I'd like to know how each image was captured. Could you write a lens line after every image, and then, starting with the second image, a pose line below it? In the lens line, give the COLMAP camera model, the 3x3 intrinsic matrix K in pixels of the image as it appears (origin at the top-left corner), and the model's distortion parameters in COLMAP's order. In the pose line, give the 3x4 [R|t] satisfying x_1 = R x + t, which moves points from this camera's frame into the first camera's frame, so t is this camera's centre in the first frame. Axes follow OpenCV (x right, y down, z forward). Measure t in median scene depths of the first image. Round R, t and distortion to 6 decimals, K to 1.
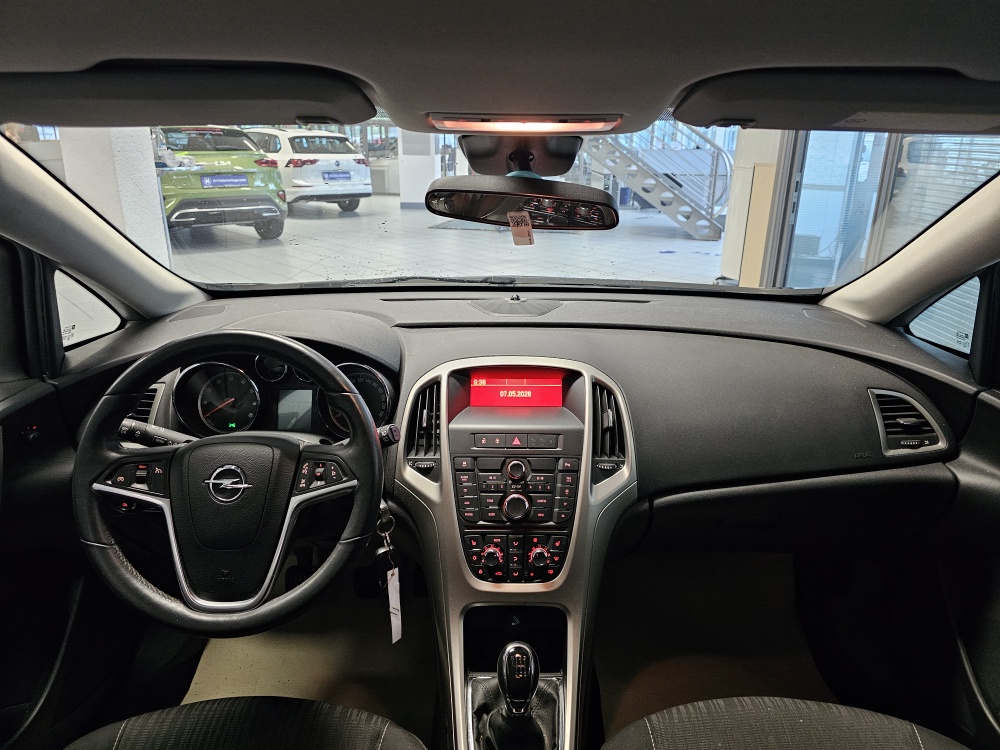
lens RADIAL K [[680.2, 0, 511.7], [0, 680.2, 361.1], [0, 0, 1]] dist [0.062214, -0.062748]
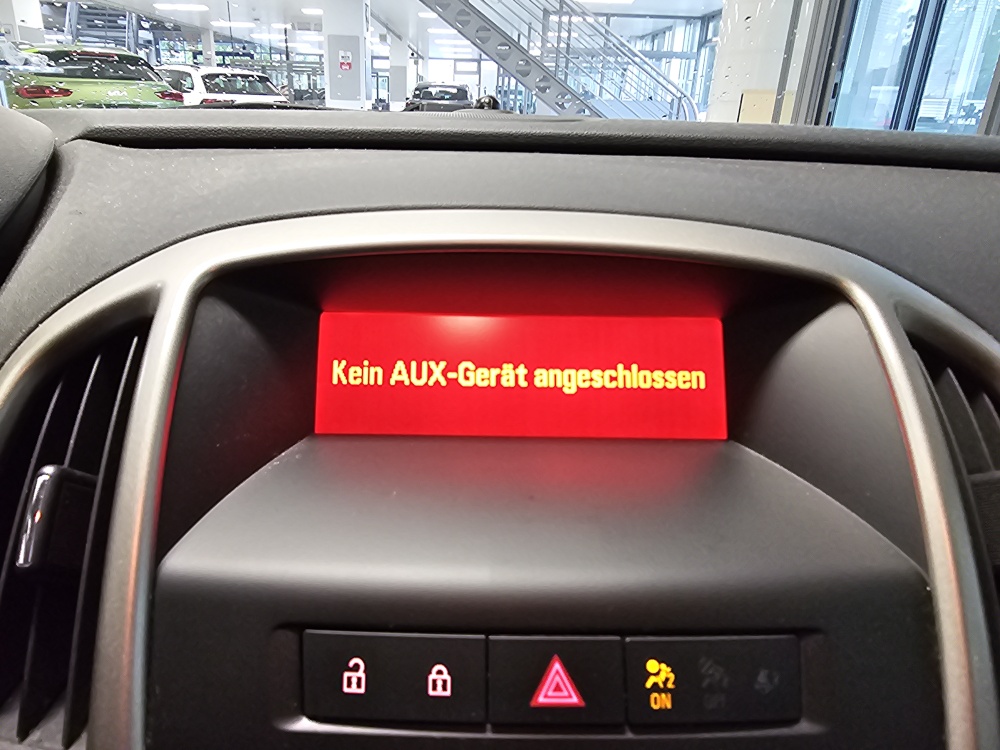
lens RADIAL K [[677.3, 0, 465.0], [0, 677.3, 377.4], [0, 0, 1]] dist [0.009074, -0.004064]
pose [[0.999547, 0.009774, 0.028480, -0.020156], [-0.011768, 0.997428, 0.070696, 0.034142], [-0.027716, -0.070999, 0.997091, 0.850039]]
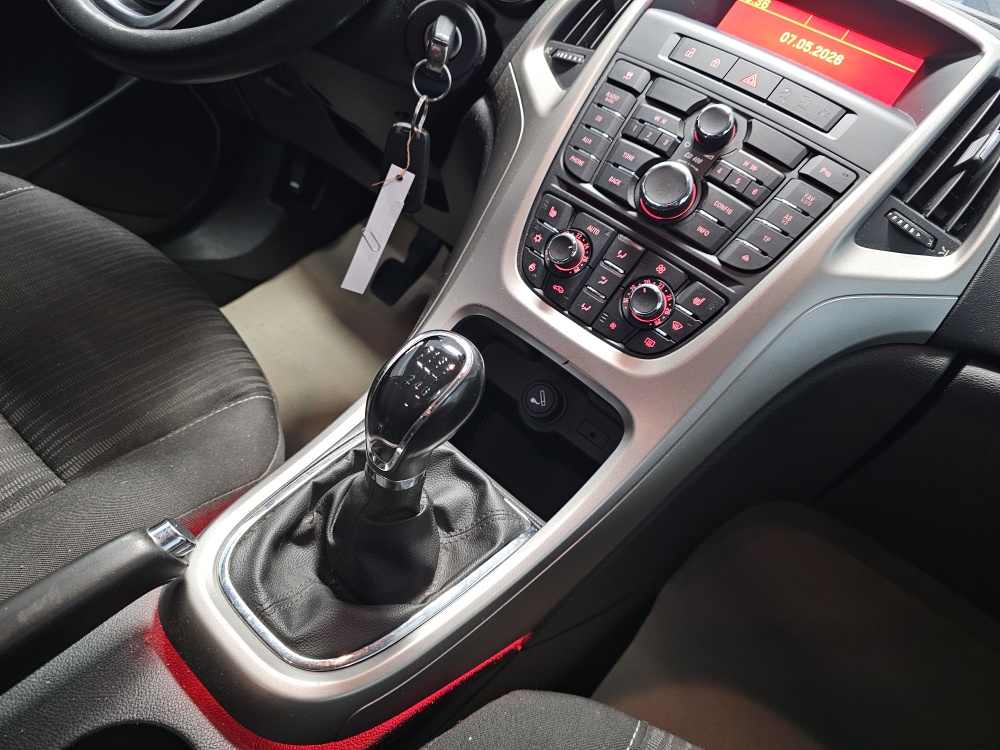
lens RADIAL K [[689.2, 0, 500.0], [0, 689.2, 375.0], [0, 0, 1]] dist [0.036659, -0.055868]
pose [[0.748366, 0.549379, -0.371660, 0.161507], [-0.519867, 0.833812, 0.185729, 0.284293], [0.411930, 0.054221, 0.909601, 0.524819]]
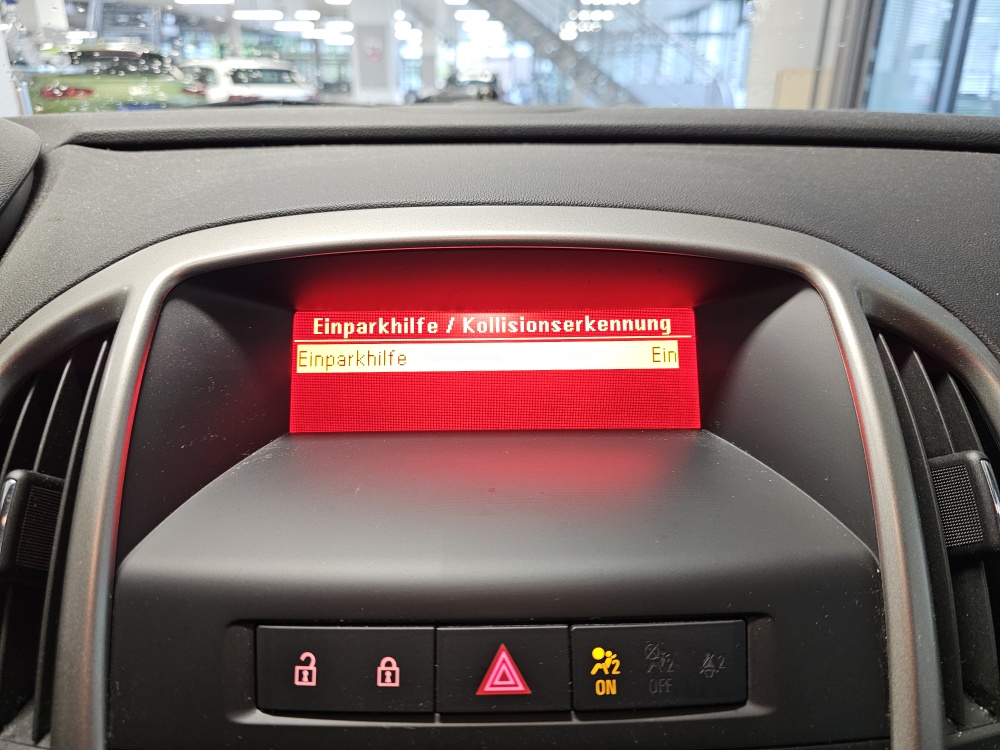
lens RADIAL K [[689.2, 0, 500.0], [0, 689.2, 375.0], [0, 0, 1]] dist [0.036659, -0.055868]
pose [[0.999685, -0.015176, 0.020010, 0.004003], [0.013601, 0.996965, 0.076658, 0.033173], [-0.021113, -0.076362, 0.996857, 0.843330]]
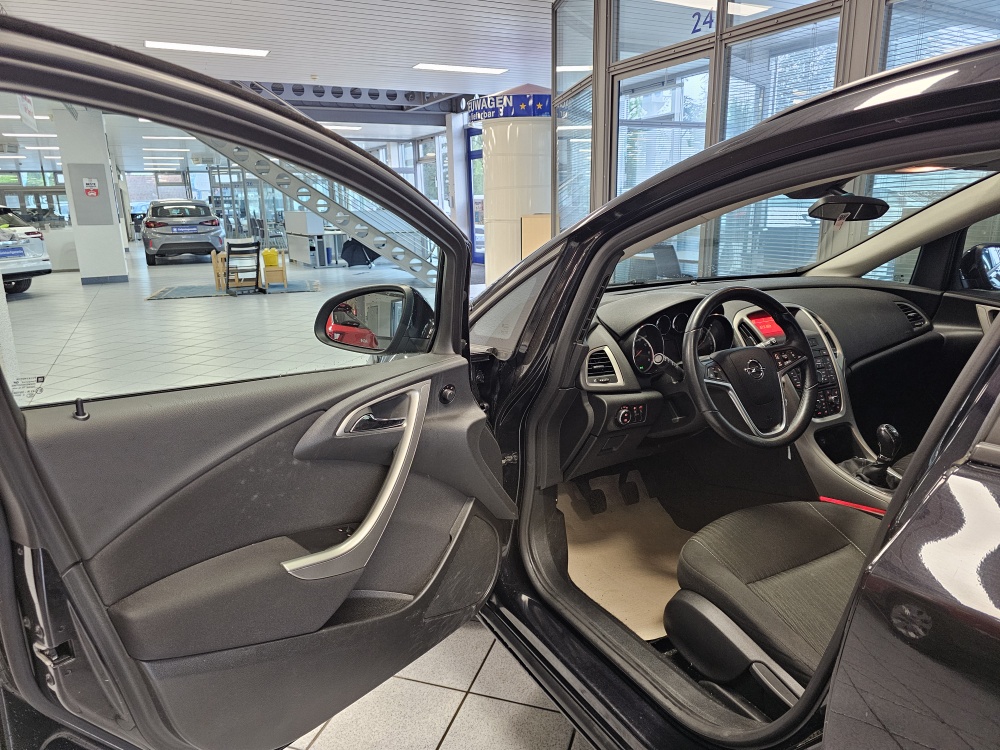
lens RADIAL K [[676.4, 0, 500.0], [0, 676.4, 375.0], [0, 0, 1]] dist [0.050819, -0.042923]
pose [[0.874746, -0.147927, 0.461451, -1.569692], [0.178117, 0.983757, -0.022284, 0.097806], [-0.450660, 0.101685, 0.886886, -0.256689]]
